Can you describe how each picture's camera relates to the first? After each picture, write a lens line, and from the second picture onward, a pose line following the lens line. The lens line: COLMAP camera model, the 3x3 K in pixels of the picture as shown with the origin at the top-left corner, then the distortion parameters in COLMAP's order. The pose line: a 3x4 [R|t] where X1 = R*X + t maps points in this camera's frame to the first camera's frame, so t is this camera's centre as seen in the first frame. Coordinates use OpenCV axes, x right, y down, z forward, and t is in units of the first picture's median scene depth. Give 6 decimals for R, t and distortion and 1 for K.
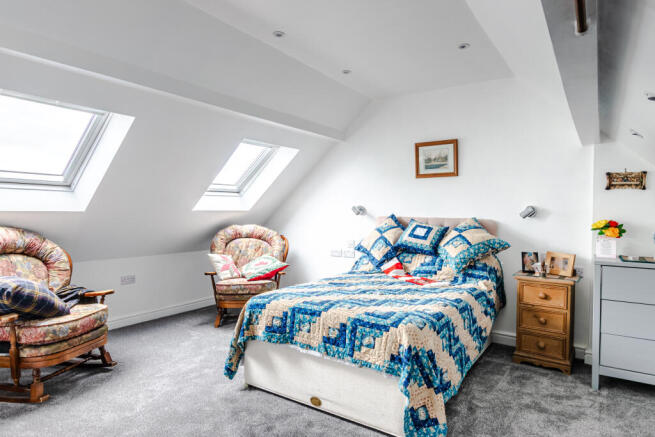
lens RADIAL K [[396.3, 0, 328.6], [0, 396.3, 219.5], [0, 0, 1]] dist [-0.008973, -0.000988]
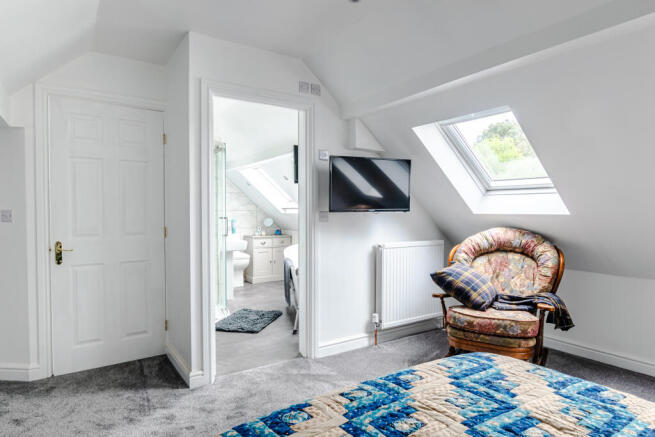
lens RADIAL K [[396.3, 0, 327.4], [0, 396.3, 216.4], [0, 0, 1]] dist [-0.008973, -0.000988]
pose [[-0.364368, 0.011712, -0.931181, 0.454028], [-0.013069, 0.999758, 0.017688, -0.028163], [0.931163, 0.018615, -0.364127, 0.919667]]
